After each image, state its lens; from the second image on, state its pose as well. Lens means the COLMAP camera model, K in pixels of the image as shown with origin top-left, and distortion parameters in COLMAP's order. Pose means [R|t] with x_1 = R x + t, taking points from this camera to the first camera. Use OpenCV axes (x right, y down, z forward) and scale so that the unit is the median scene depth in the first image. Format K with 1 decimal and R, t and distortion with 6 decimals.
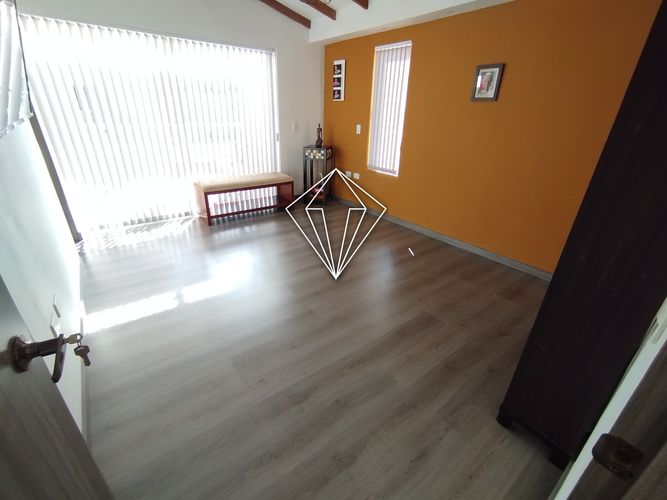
lens RADIAL K [[303.4, 0, 330.9], [0, 303.4, 248.2], [0, 0, 1]] dist [-0.016211, 0.009722]
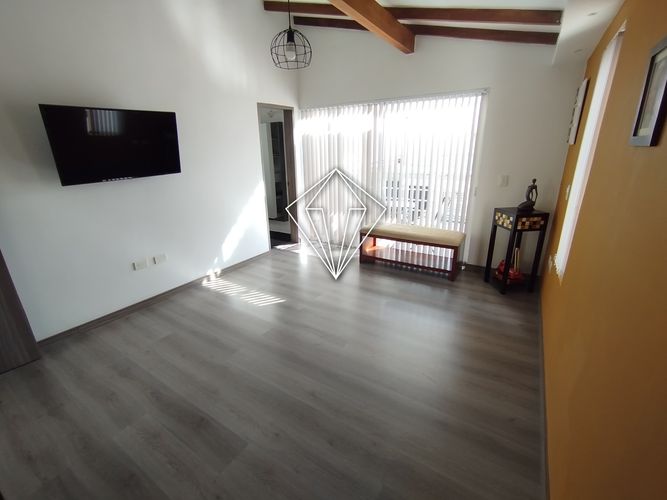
lens RADIAL K [[303.4, 0, 331.1], [0, 303.4, 251.9], [0, 0, 1]] dist [-0.016211, 0.009722]
pose [[0.340885, 0.263562, -0.902404, 0.628792], [-0.366037, 0.921358, 0.130826, -0.255939], [0.865918, 0.285716, 0.410551, 0.531078]]
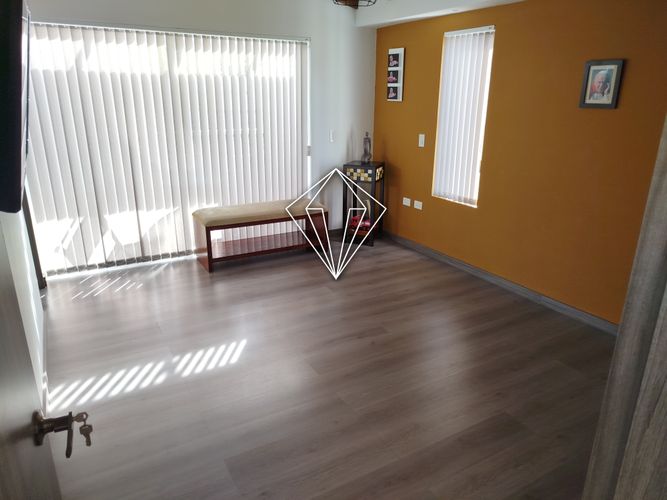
lens RADIAL K [[464.4, 0, 335.6], [0, 464.4, 251.1], [0, 0, 1]] dist [0.014315, 0.003252]
pose [[0.992897, 0.023866, -0.116562, 0.032534], [-0.035986, 0.994029, -0.103008, -0.021992], [0.113408, 0.106471, 0.987827, -0.090246]]
